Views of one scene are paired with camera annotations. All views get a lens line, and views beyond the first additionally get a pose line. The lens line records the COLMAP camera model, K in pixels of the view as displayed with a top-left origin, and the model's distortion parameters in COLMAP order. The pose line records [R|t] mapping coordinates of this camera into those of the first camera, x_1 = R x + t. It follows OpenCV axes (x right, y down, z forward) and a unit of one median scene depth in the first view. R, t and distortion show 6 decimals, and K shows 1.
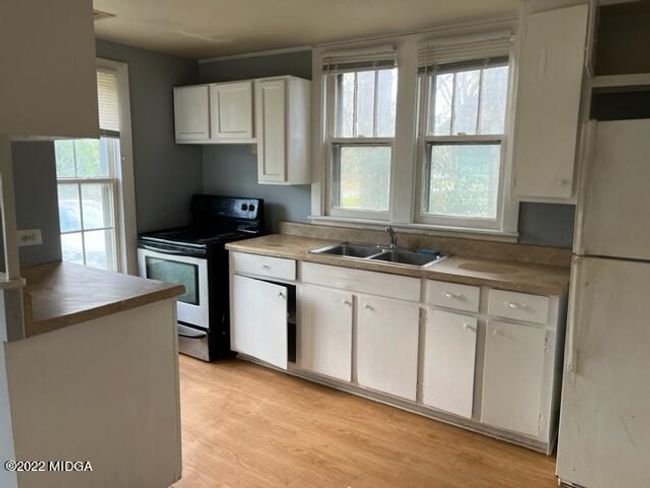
lens RADIAL K [[459.1, 0, 324.6], [0, 459.1, 239.3], [0, 0, 1]] dist [0.005958, -0.002640]
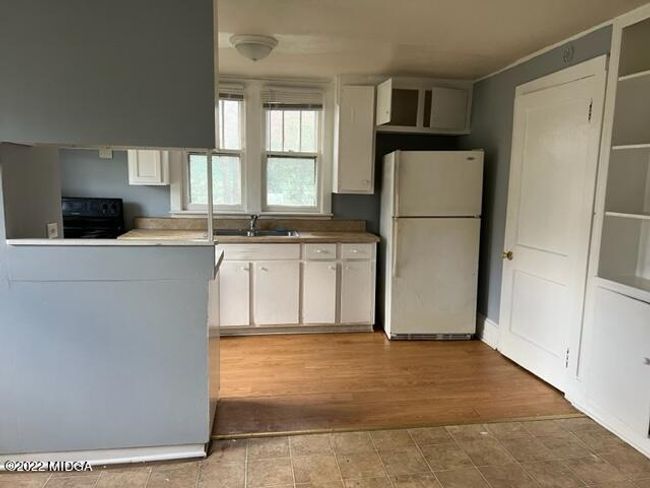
lens RADIAL K [[459.1, 0, 324.6], [0, 459.1, 239.3], [0, 0, 1]] dist [0.005958, -0.002640]
pose [[0.752230, -0.081656, 0.653822, -0.670719], [0.084471, 0.996054, 0.027212, 0.030332], [-0.653464, 0.034759, 0.756159, -0.221225]]
